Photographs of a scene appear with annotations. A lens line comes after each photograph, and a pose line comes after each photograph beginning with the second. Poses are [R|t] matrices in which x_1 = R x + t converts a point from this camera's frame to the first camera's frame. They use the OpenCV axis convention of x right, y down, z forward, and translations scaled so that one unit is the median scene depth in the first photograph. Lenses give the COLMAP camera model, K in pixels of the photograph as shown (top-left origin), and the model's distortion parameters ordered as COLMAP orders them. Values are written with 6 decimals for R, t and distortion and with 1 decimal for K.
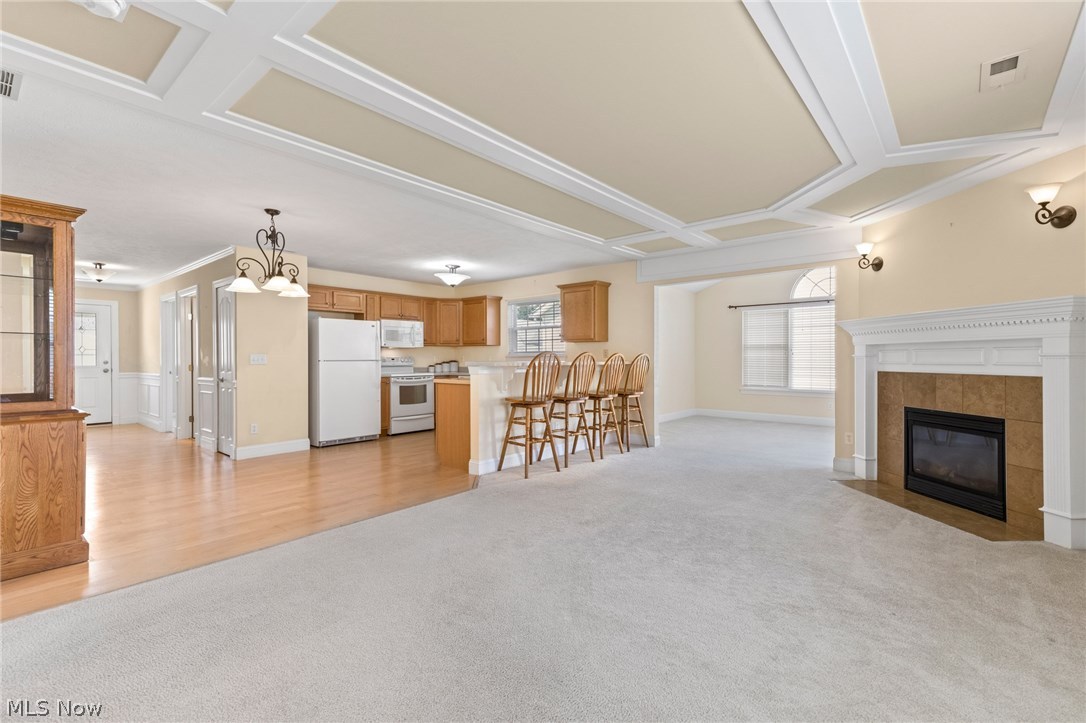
lens RADIAL K [[484.1, 0, 545.9], [0, 484.1, 361.1], [0, 0, 1]] dist [0.022960, 0.001349]
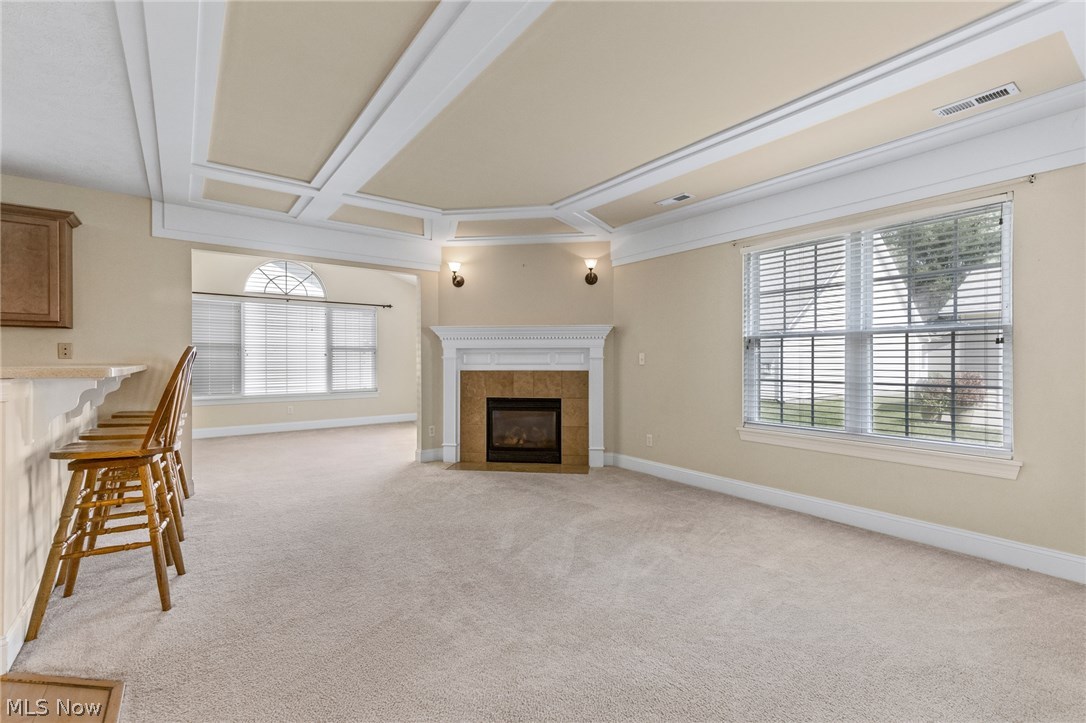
lens RADIAL K [[484.1, 0, 547.4], [0, 484.1, 360.6], [0, 0, 1]] dist [0.022960, 0.001349]
pose [[0.215444, -0.000050, 0.976516, -0.315592], [0.006295, 0.999979, -0.001337, -0.000499], [-0.976496, 0.006435, 0.215440, 0.381875]]
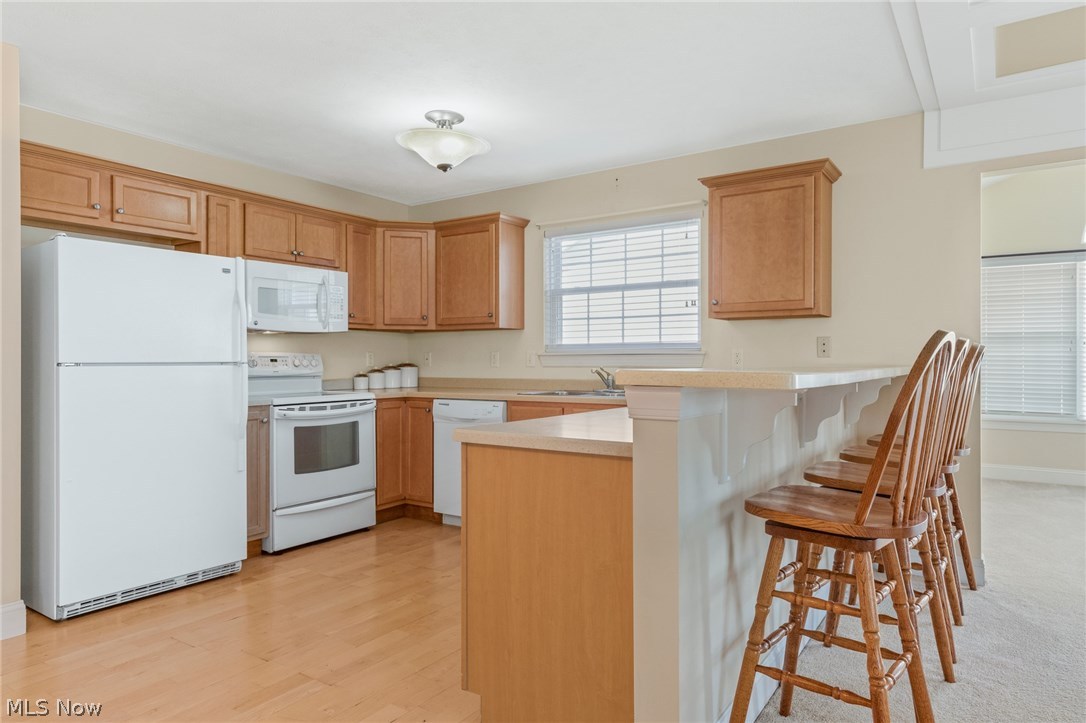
lens RADIAL K [[666.8, 0, 548.1], [0, 666.8, 361.3], [0, 0, 1]] dist [0.001750, 0.007474]
pose [[0.992995, 0.000647, 0.118151, -0.184024], [-0.000208, 0.999993, -0.003729, -0.001191], [-0.118153, 0.003679, 0.992989, 0.498001]]
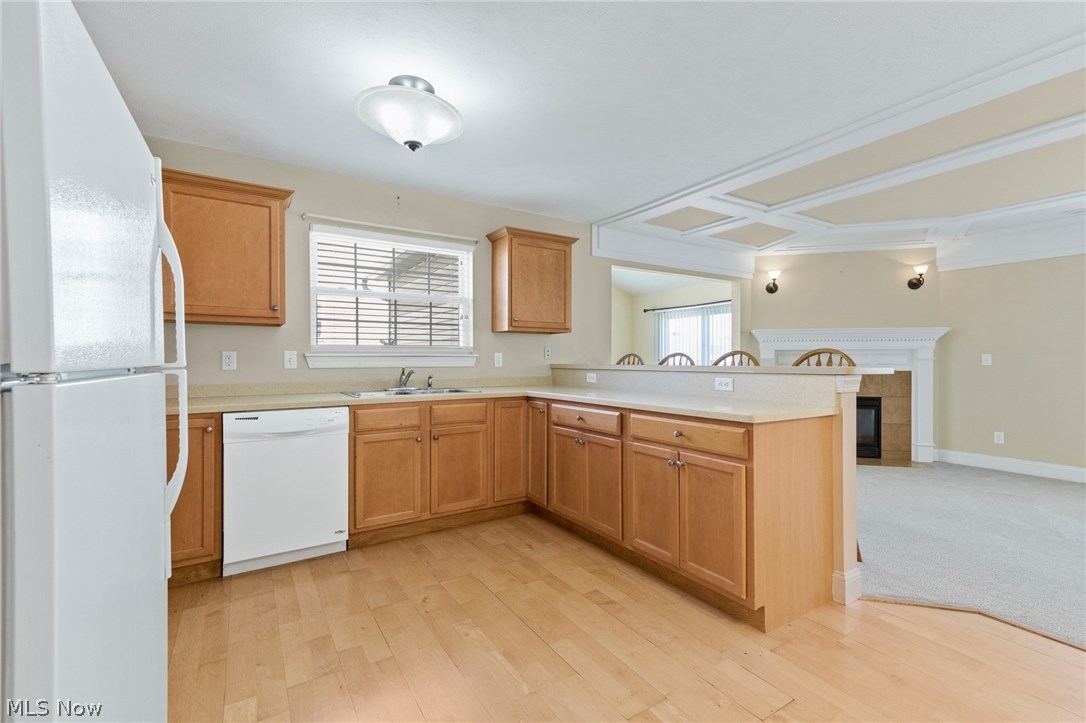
lens RADIAL K [[484.1, 0, 545.9], [0, 484.1, 364.2], [0, 0, 1]] dist [0.022960, 0.001349]
pose [[0.288684, -0.006339, 0.957403, -0.528126], [0.004294, 0.999977, 0.005326, -0.003850], [-0.957415, 0.002573, 0.288704, 0.864960]]
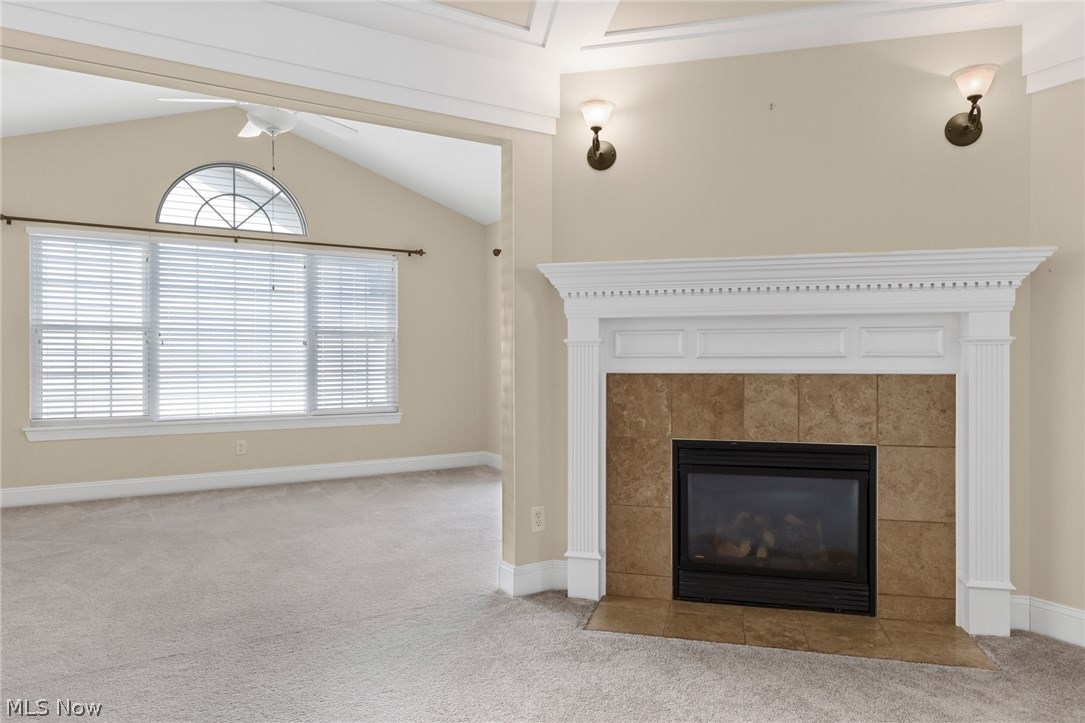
lens RADIAL K [[706.4, 0, 545.5], [0, 706.4, 362.8], [0, 0, 1]] dist [0.010711, 0.000212]
pose [[0.325164, -0.003147, 0.945652, -0.011216], [0.004831, 0.999987, 0.001667, 0.006566], [-0.945645, 0.004027, 0.325175, 0.591842]]
